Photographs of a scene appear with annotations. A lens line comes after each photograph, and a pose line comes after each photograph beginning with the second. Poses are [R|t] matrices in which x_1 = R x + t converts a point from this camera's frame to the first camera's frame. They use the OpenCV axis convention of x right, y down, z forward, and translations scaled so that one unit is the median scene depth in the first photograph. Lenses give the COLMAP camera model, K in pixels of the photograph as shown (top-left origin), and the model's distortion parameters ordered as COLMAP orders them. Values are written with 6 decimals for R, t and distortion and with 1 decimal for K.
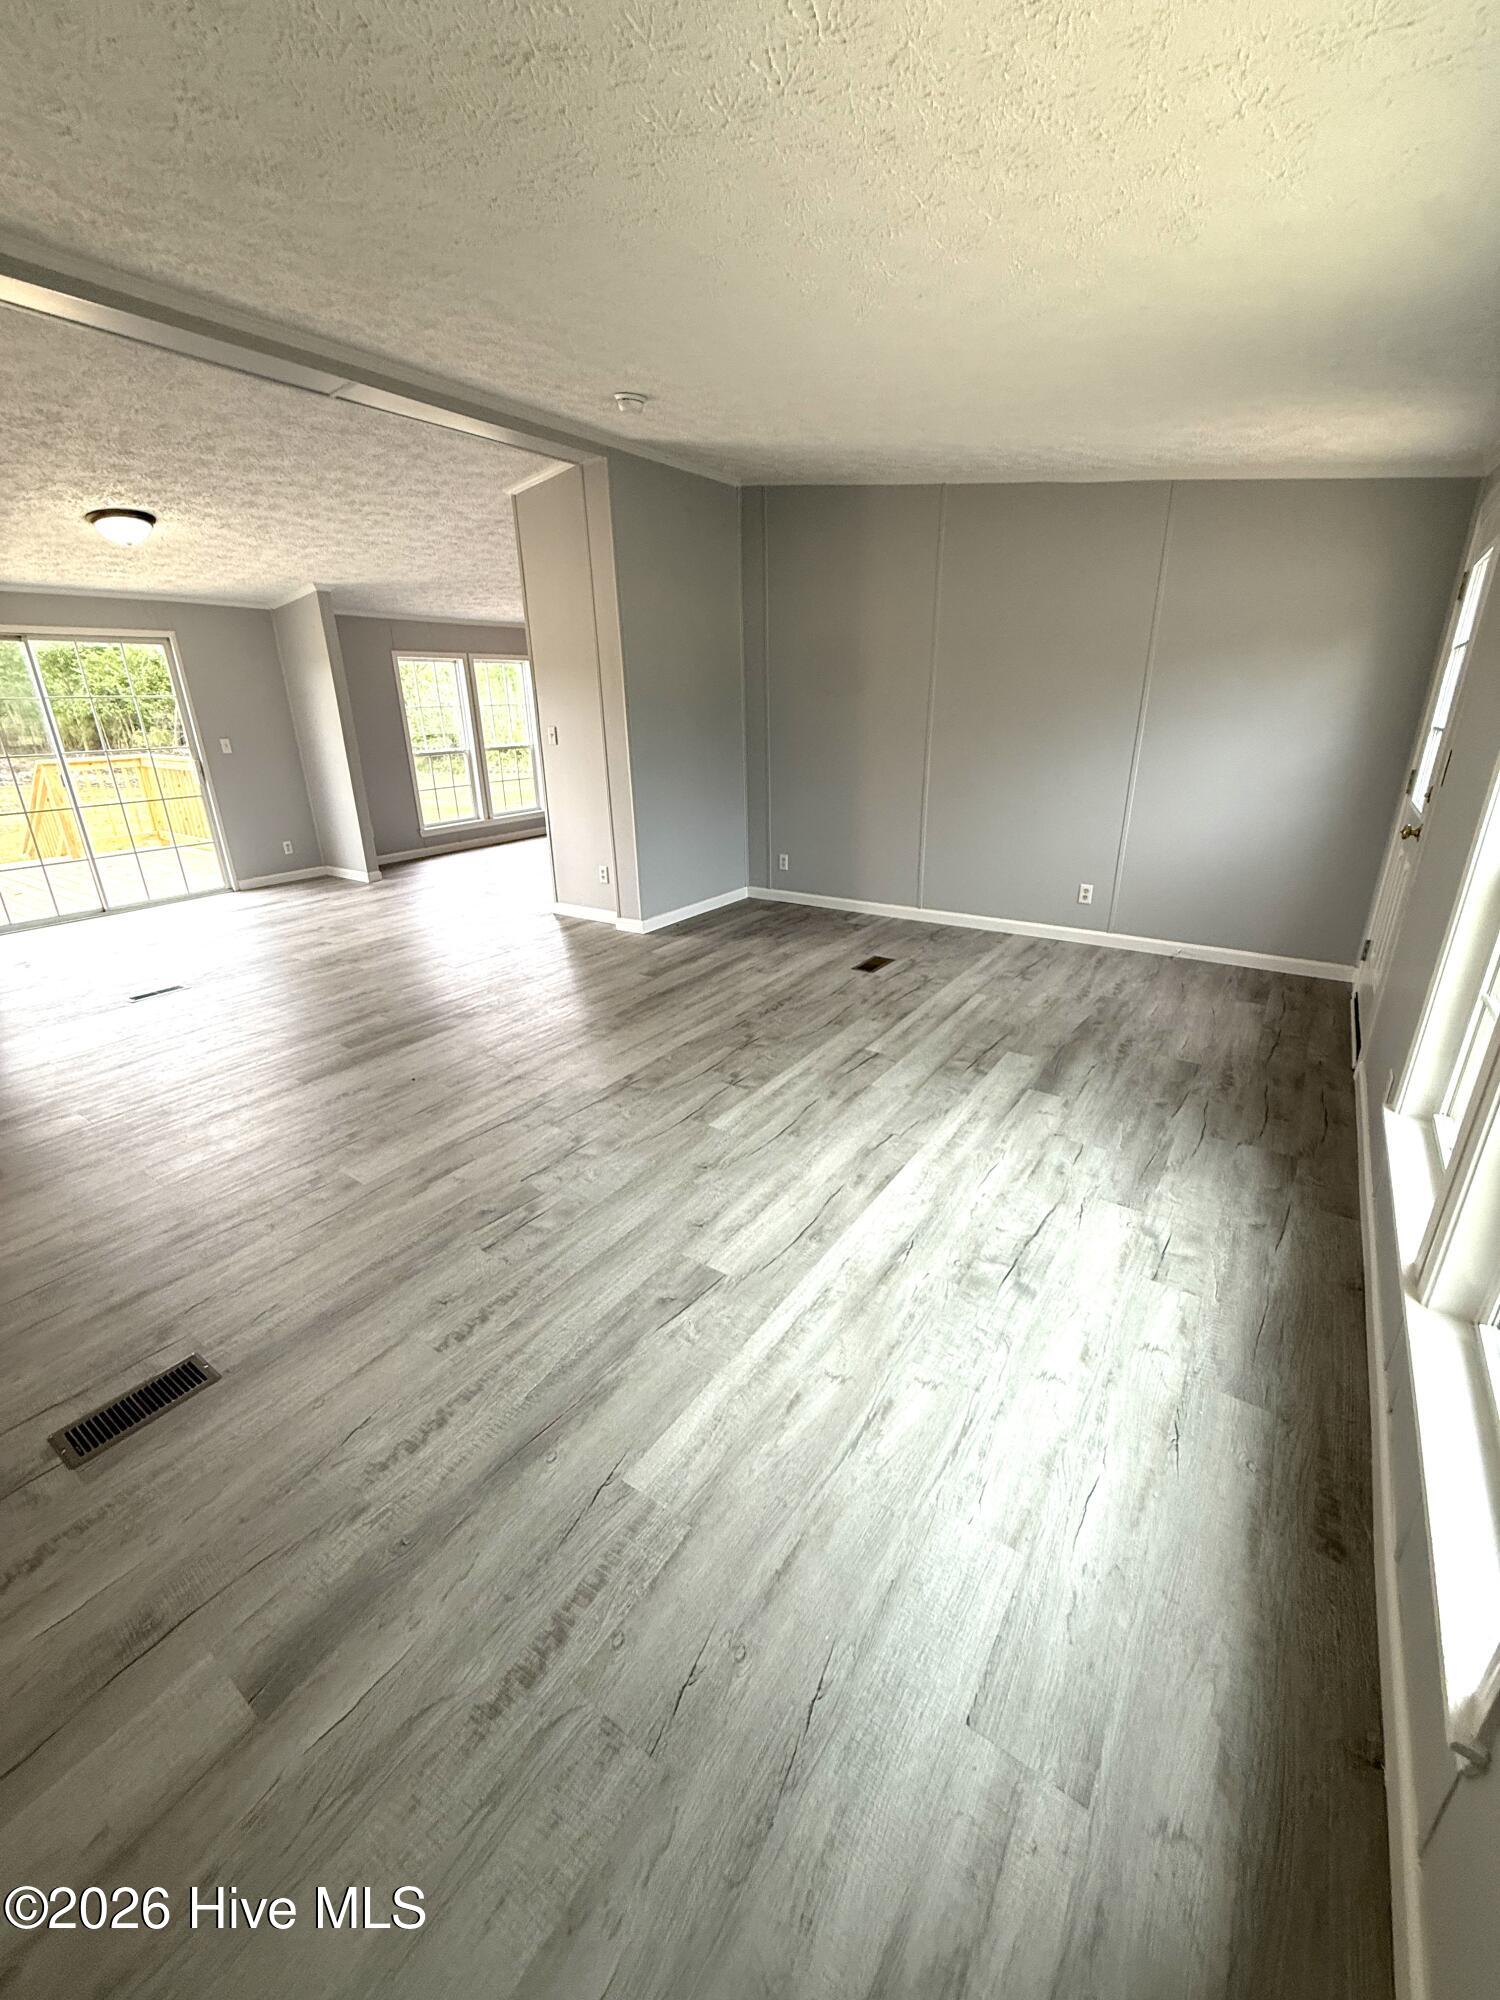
lens RADIAL K [[798.2, 0, 752.6], [0, 798.2, 1004.1], [0, 0, 1]] dist [-0.000211, -0.000132]
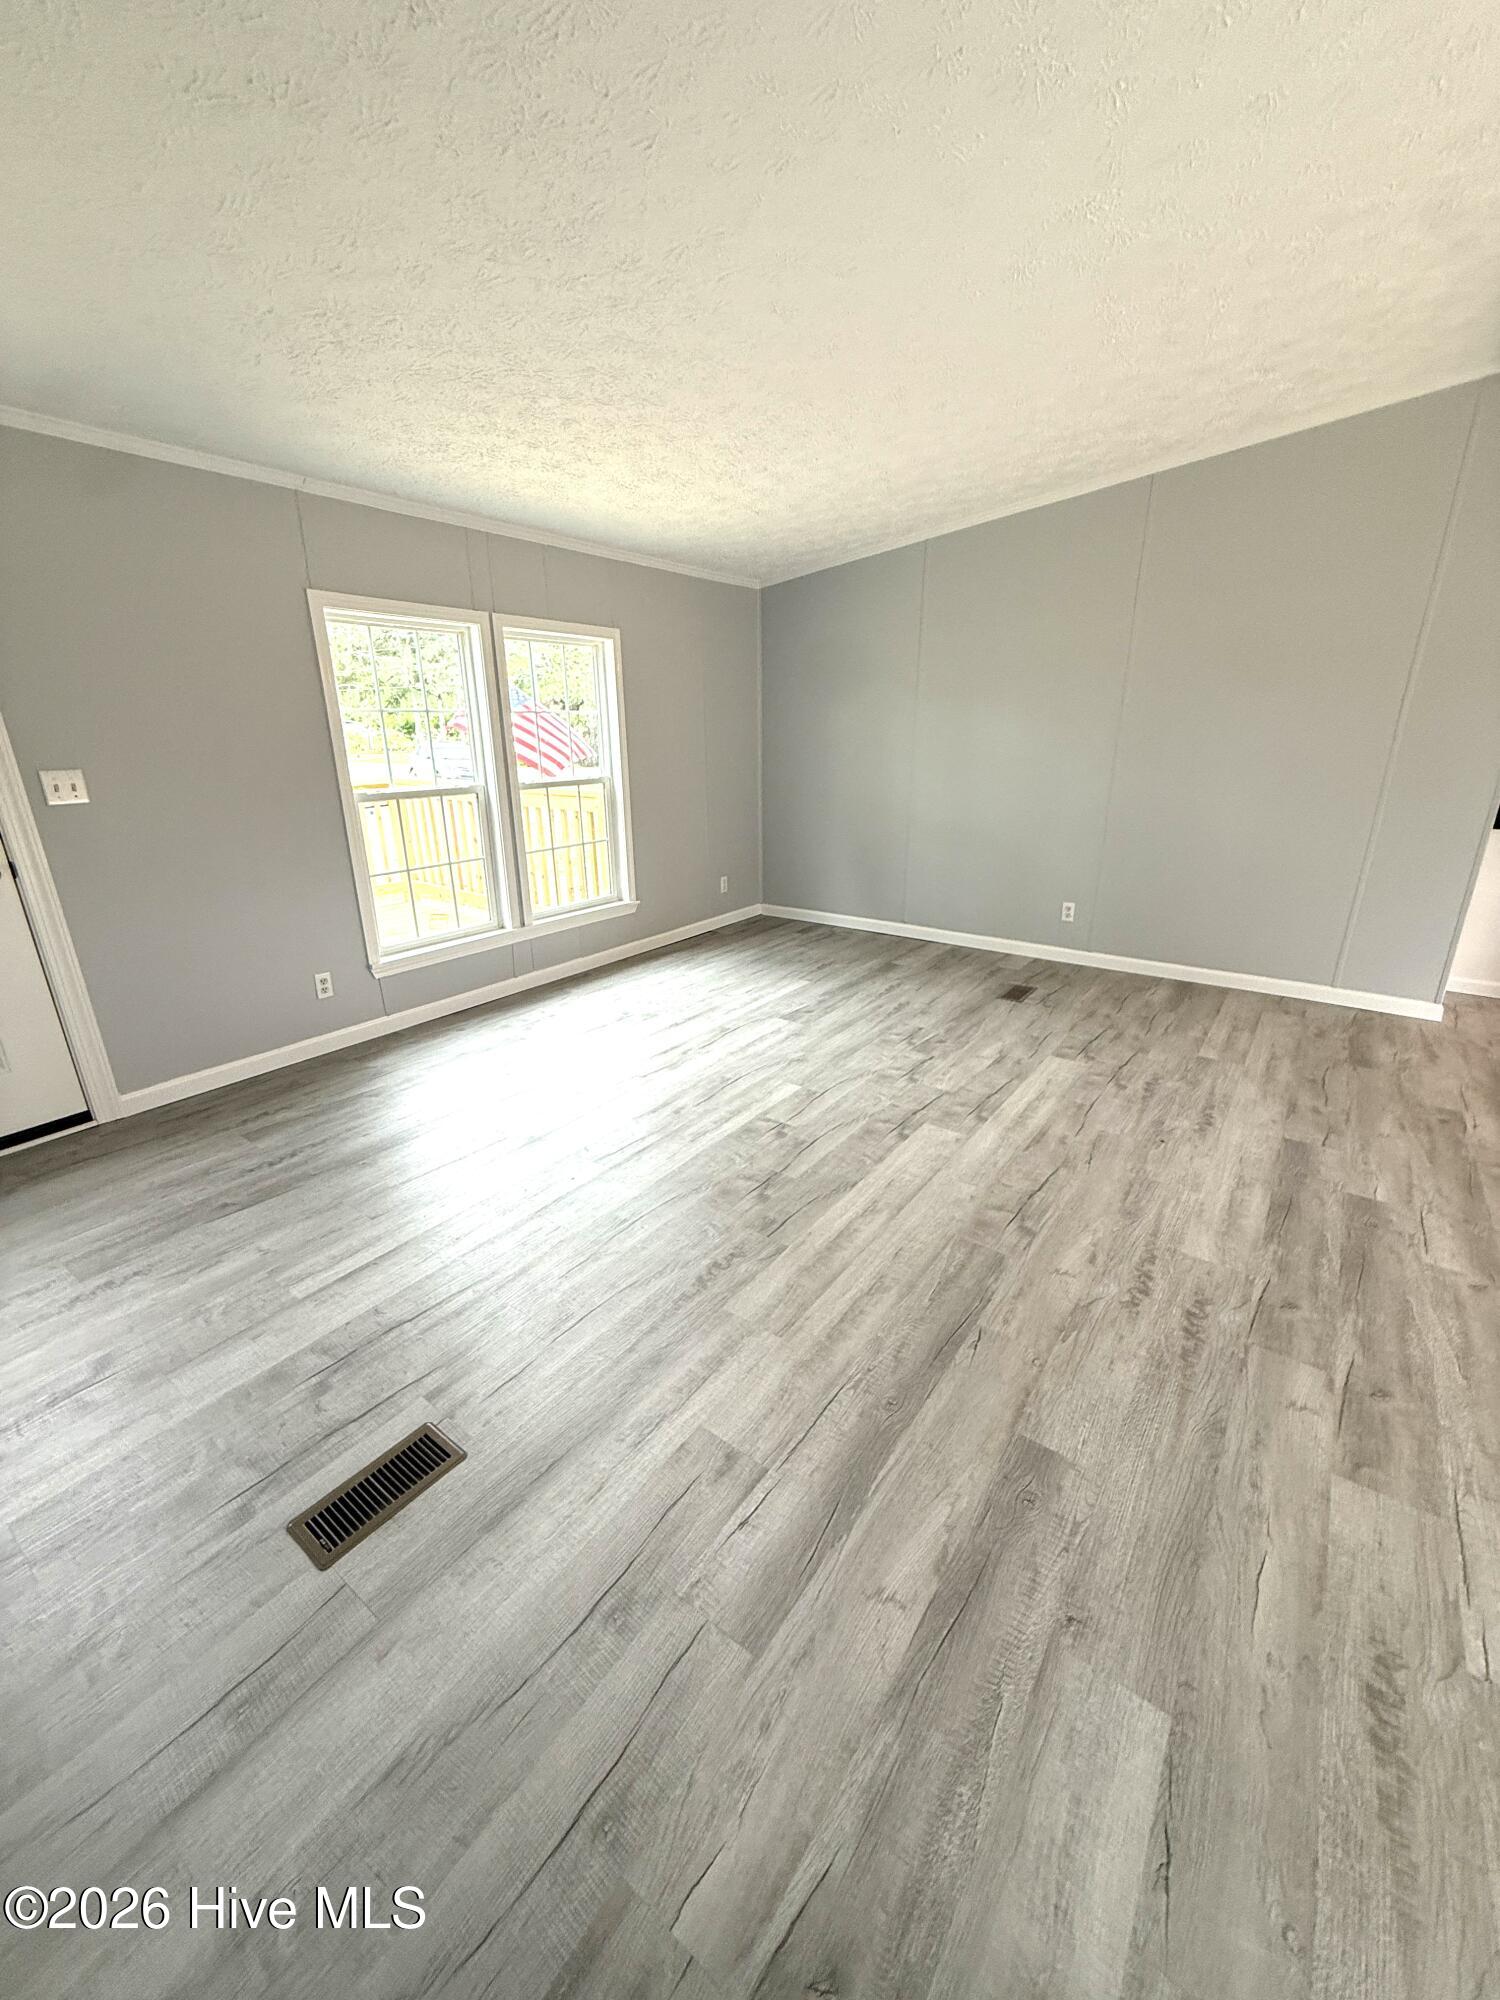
lens RADIAL K [[798.2, 0, 752.6], [0, 798.2, 1004.1], [0, 0, 1]] dist [-0.000211, -0.000132]
pose [[-0.999373, 0.015376, 0.031908, -0.025058], [0.032327, 0.764112, 0.644274, -0.671082], [-0.014475, 0.644901, -0.764129, 1.825566]]
